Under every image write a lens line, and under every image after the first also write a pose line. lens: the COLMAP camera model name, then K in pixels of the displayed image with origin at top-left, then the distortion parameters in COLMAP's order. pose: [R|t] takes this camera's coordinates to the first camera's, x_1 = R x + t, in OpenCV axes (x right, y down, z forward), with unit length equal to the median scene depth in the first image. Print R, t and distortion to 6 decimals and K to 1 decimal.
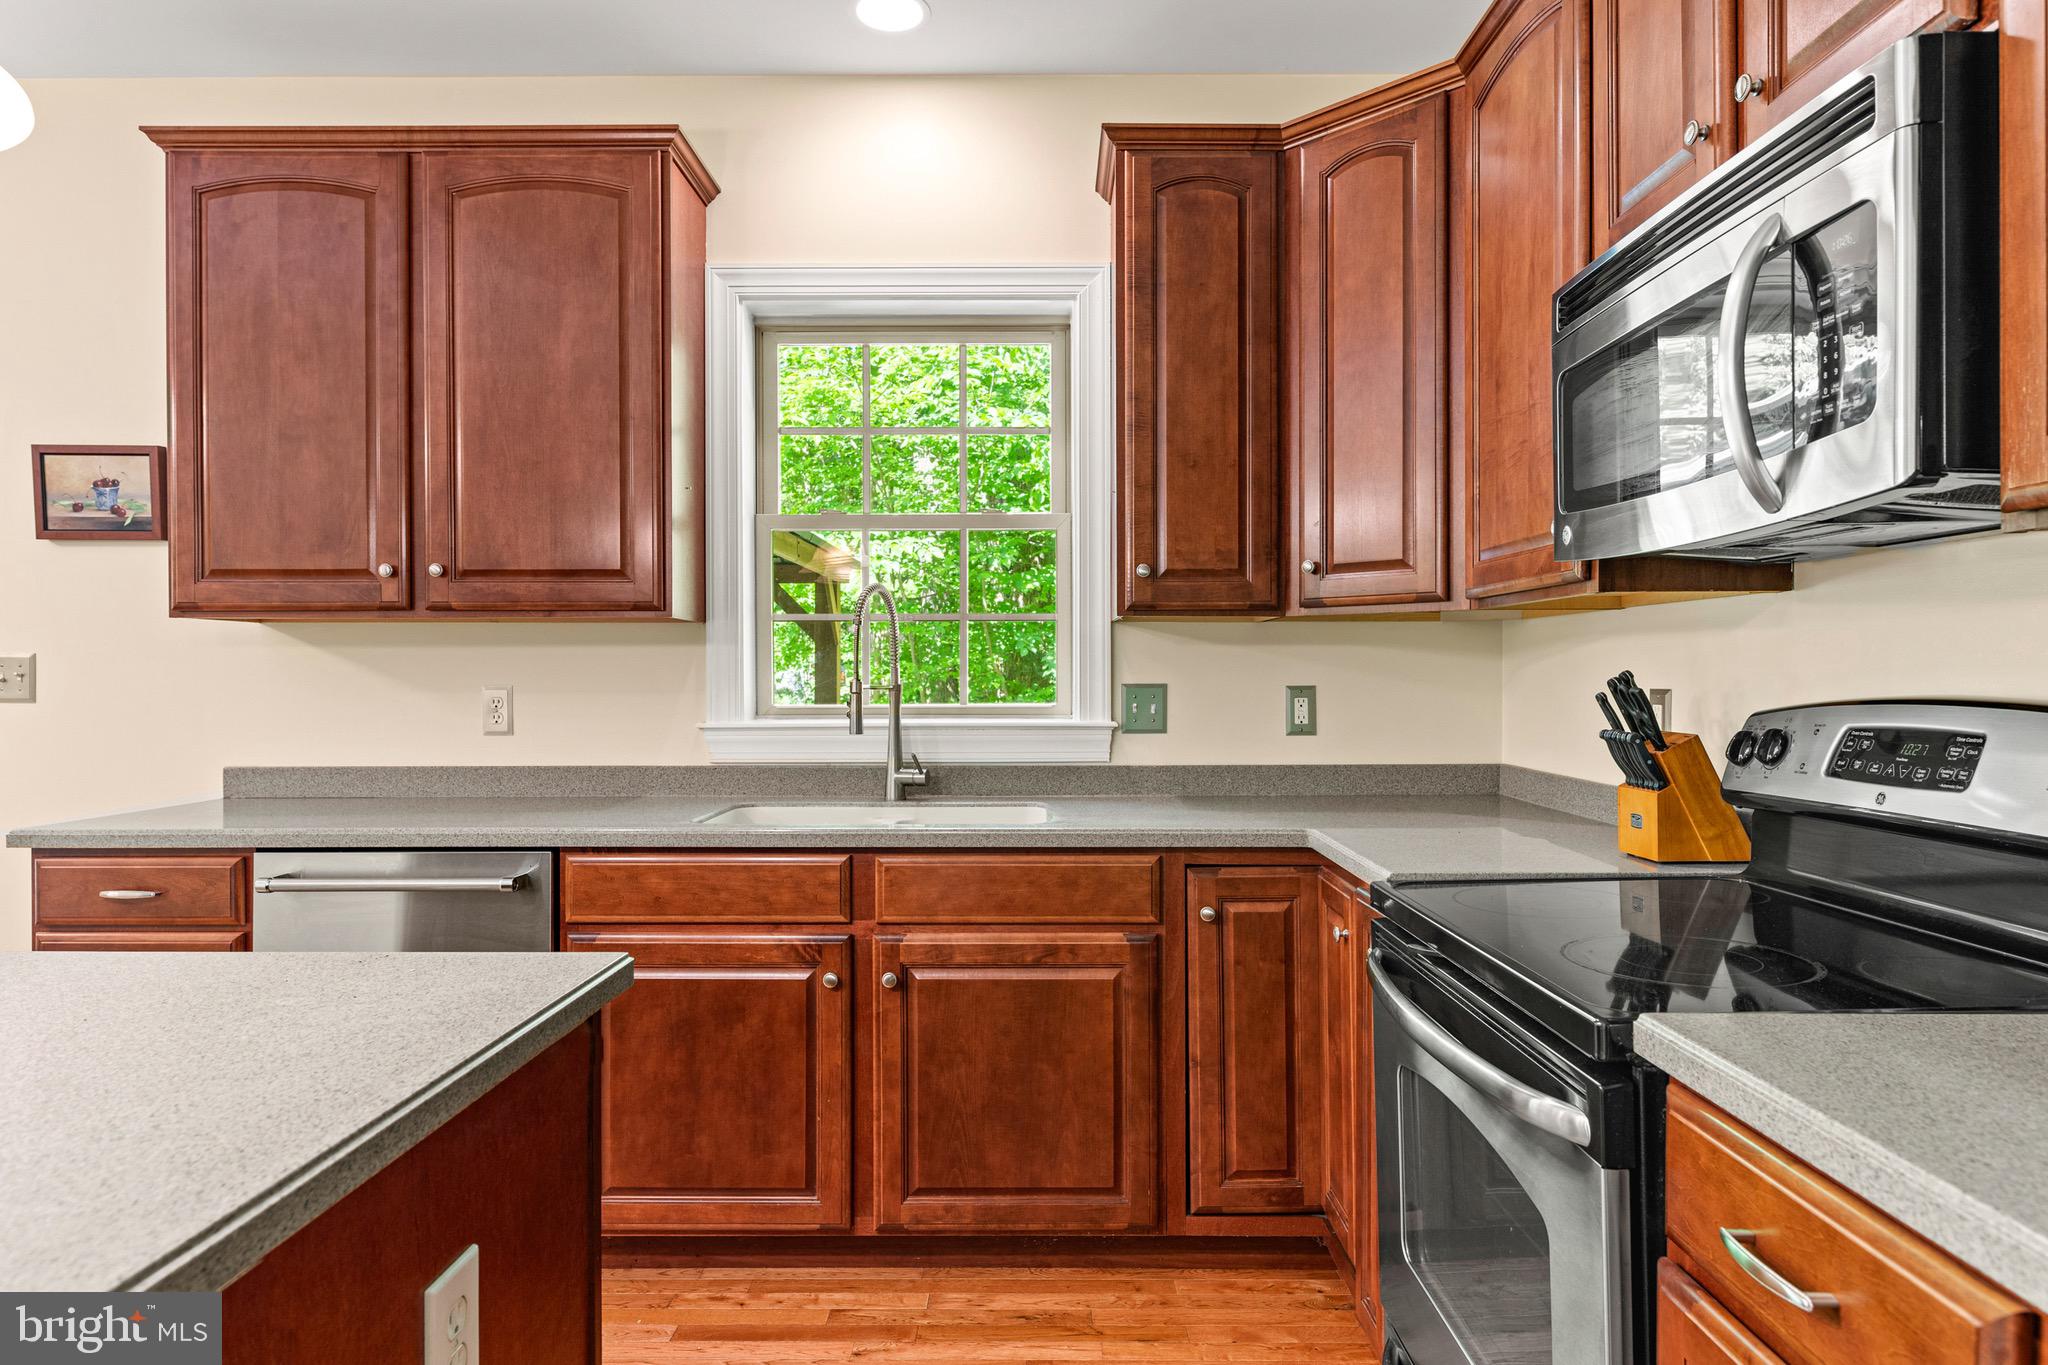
lens RADIAL K [[1192.7, 0, 1052.8], [0, 1192.7, 683.7], [0, 0, 1]] dist [0.002442, -0.003193]
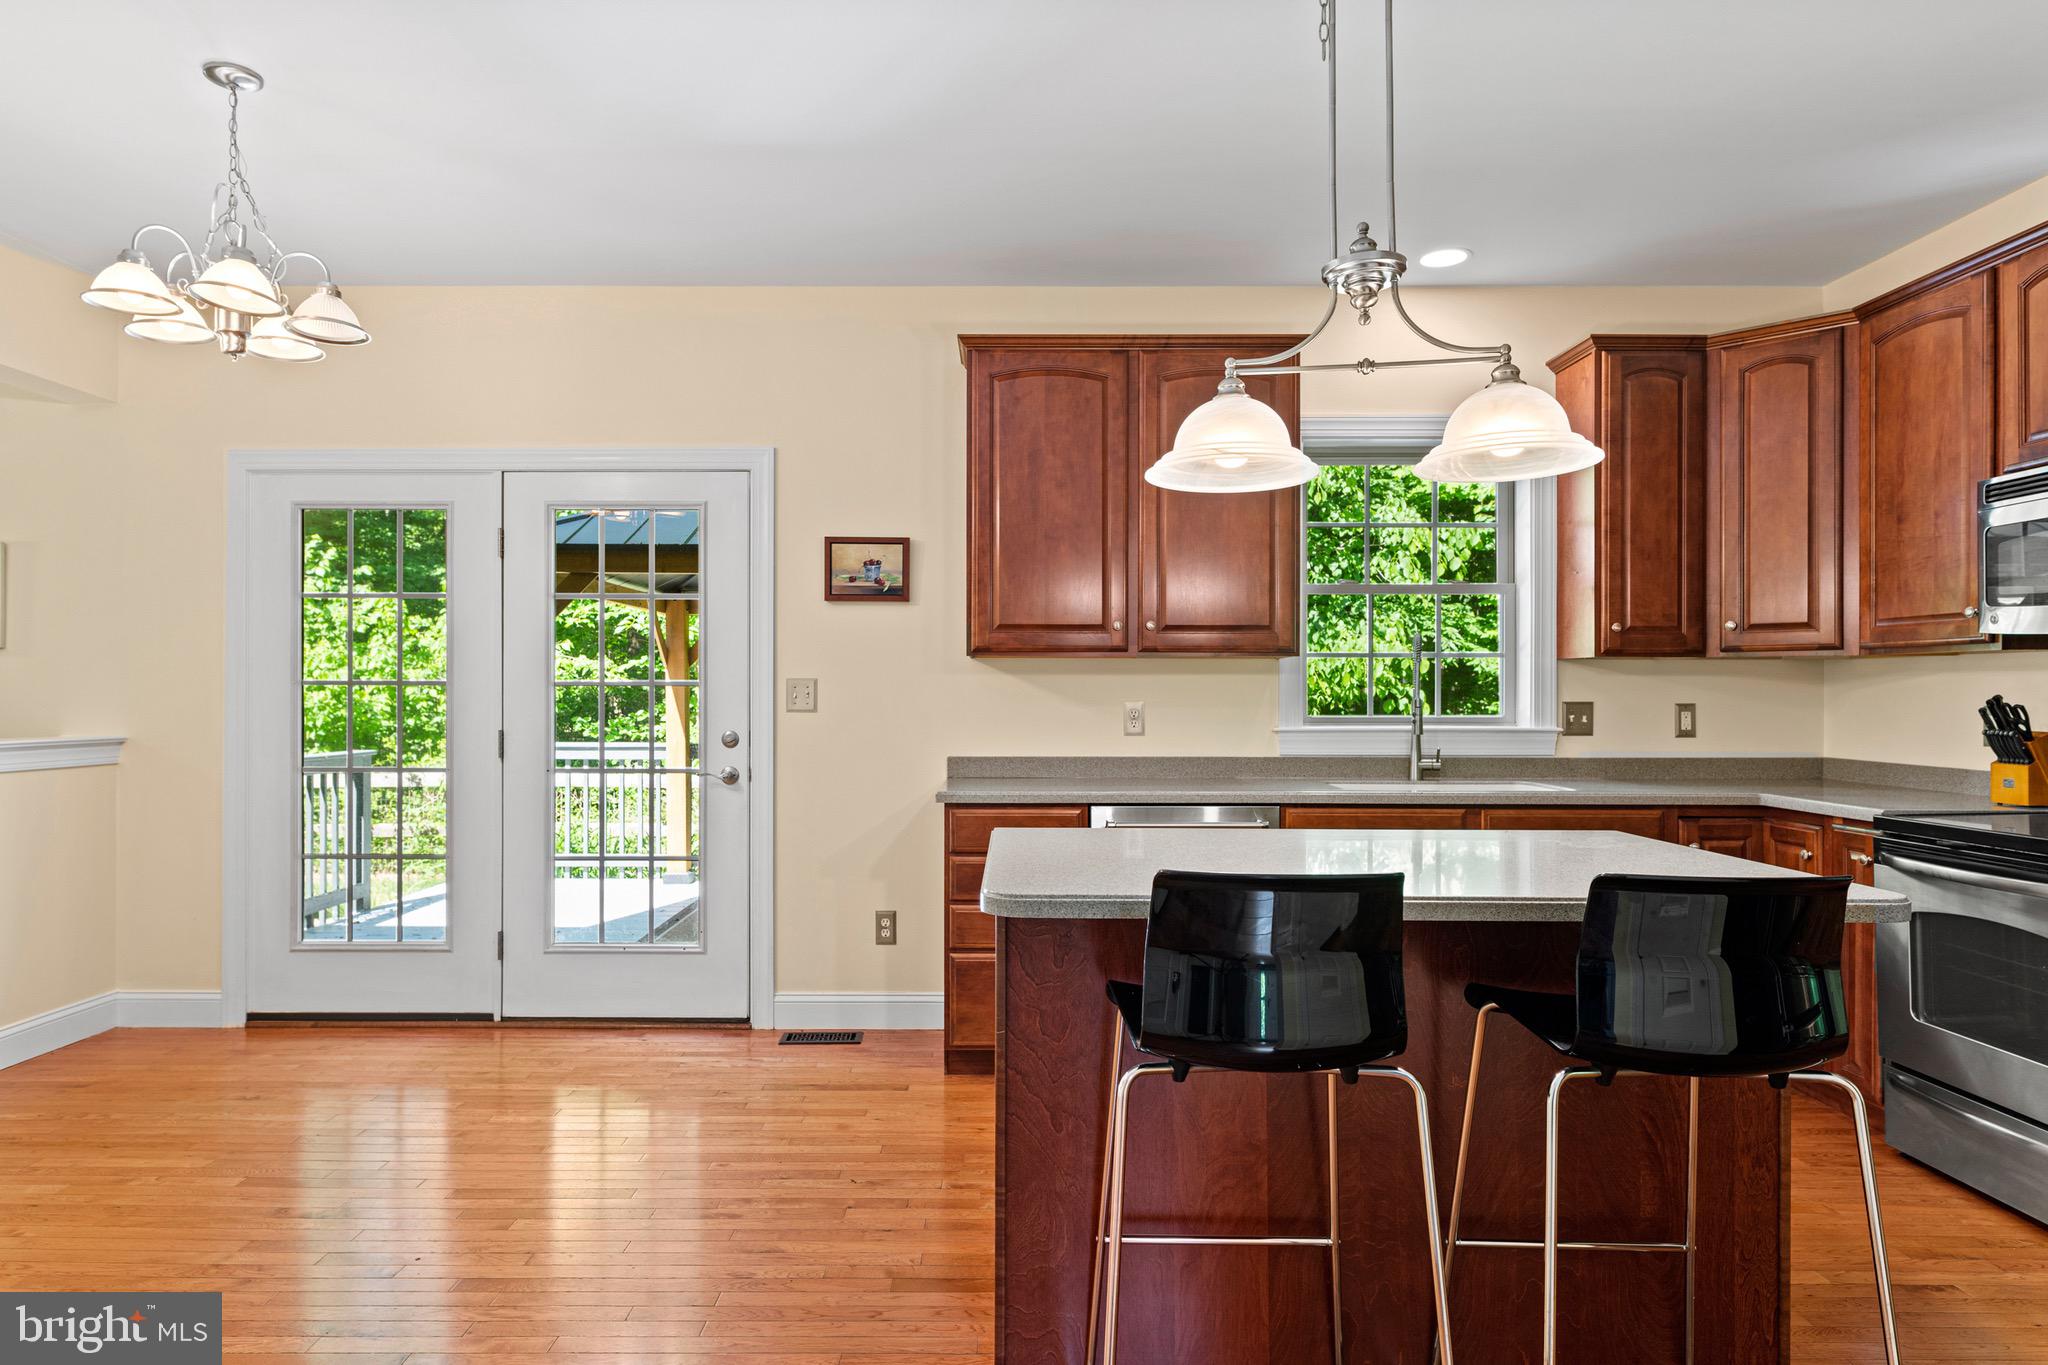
lens RADIAL K [[1192.7, 0, 1016.5], [0, 1192.7, 698.6], [0, 0, 1]] dist [0.002442, -0.003193]
pose [[0.999983, 0.003560, -0.004571, -0.678689], [-0.003579, 0.999984, -0.004304, 0.005462], [0.004556, 0.004320, 0.999980, -0.522738]]
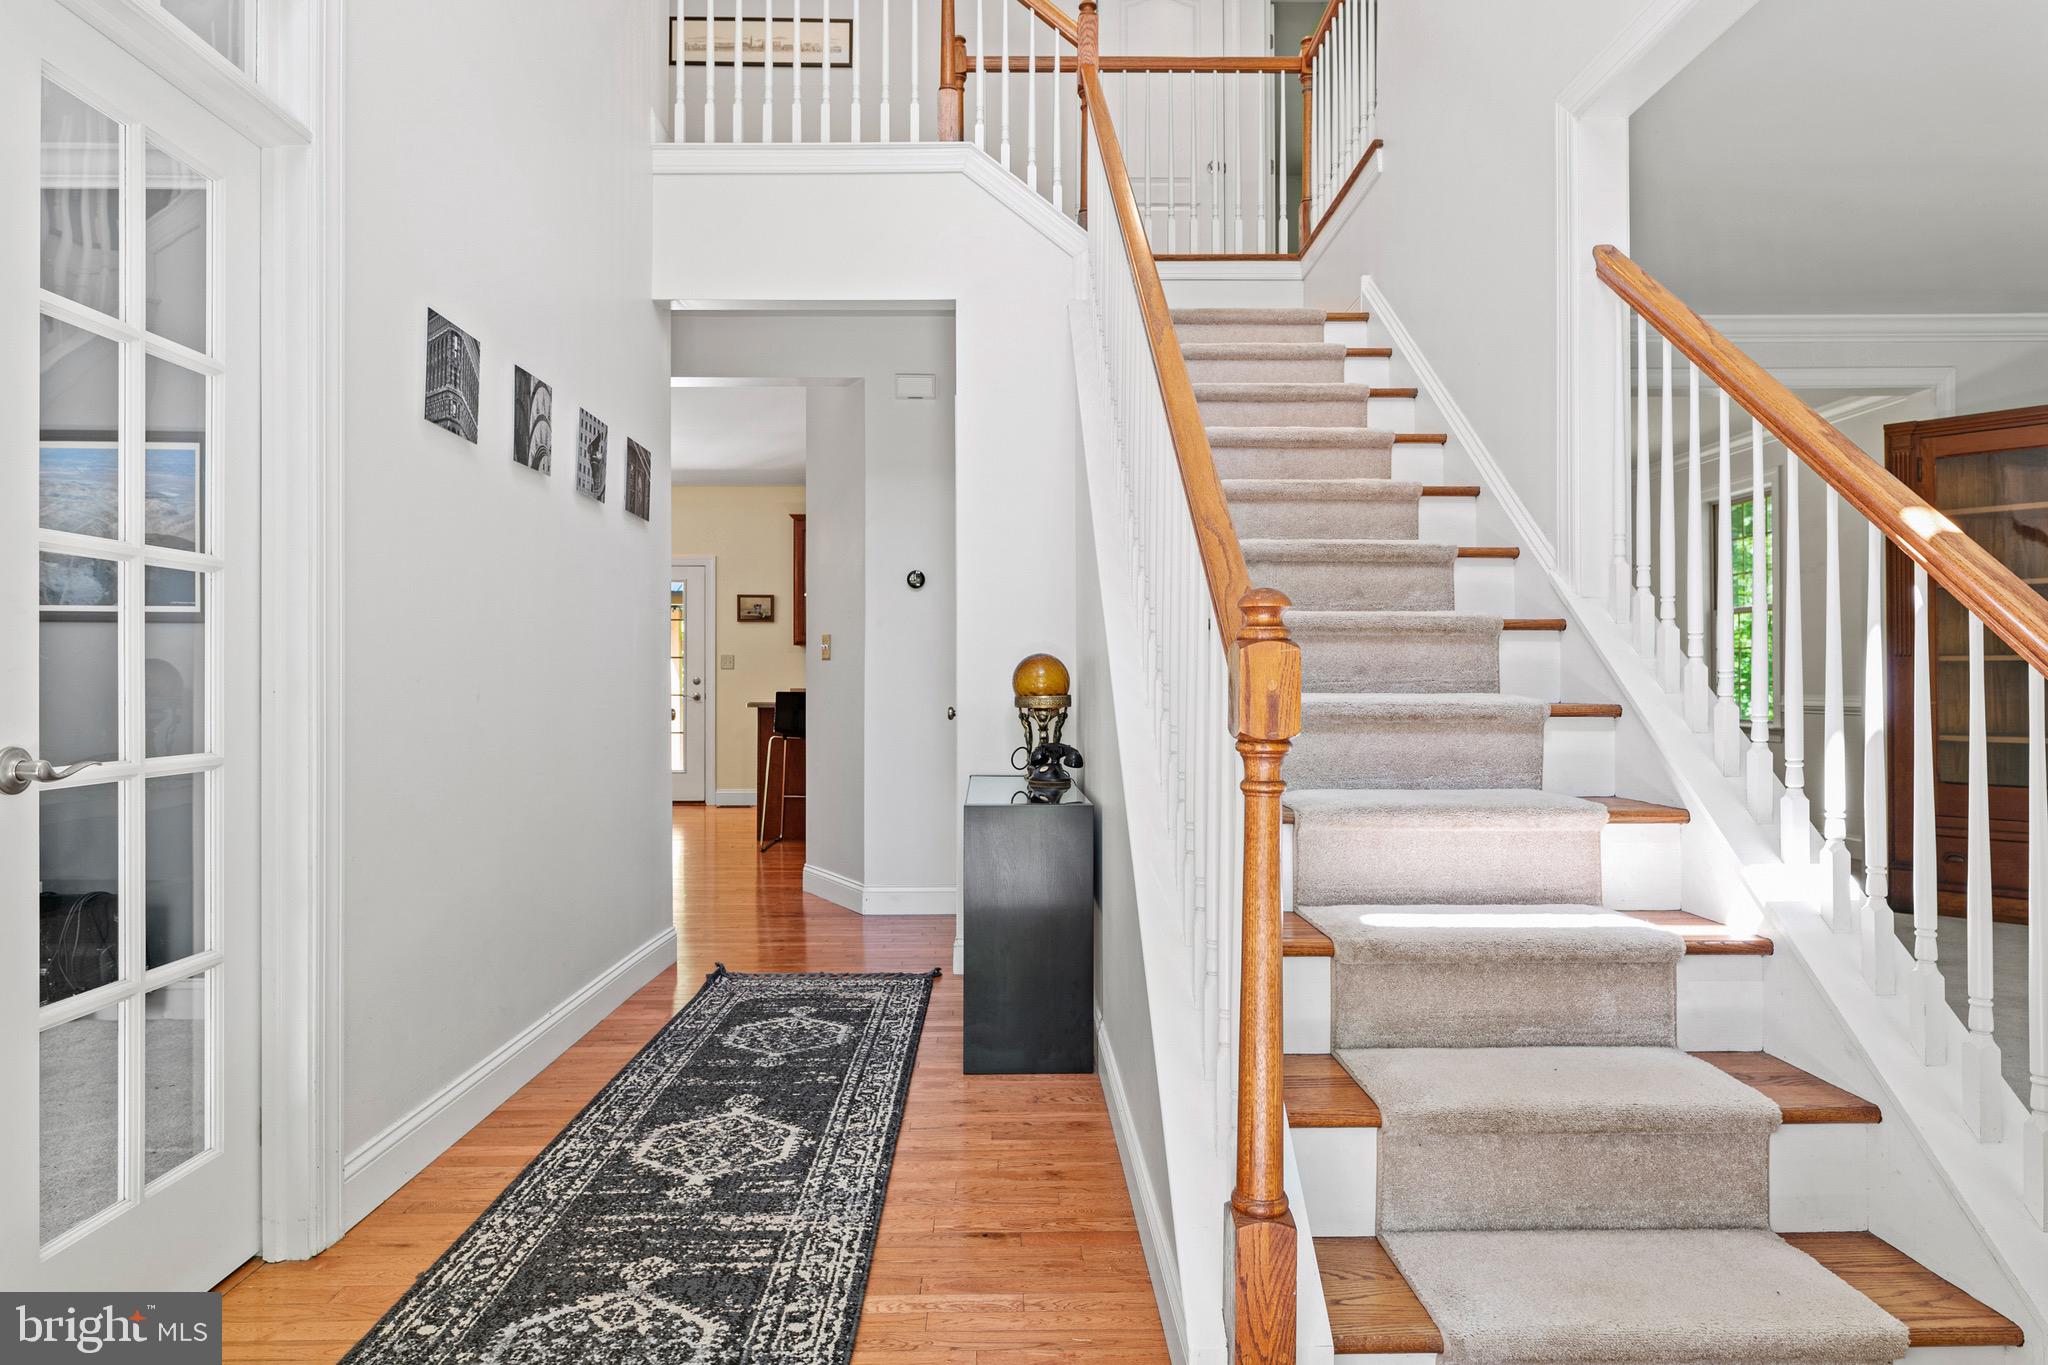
lens RADIAL K [[1192.7, 0, 1020.6], [0, 1192.7, 673.3], [0, 0, 1]] dist [0.002442, -0.003193]
pose [[0.999911, 0.001101, 0.013319, -0.091514], [-0.000911, 0.999899, -0.014204, 0.083810], [-0.013333, 0.014191, 0.999810, -2.724354]]
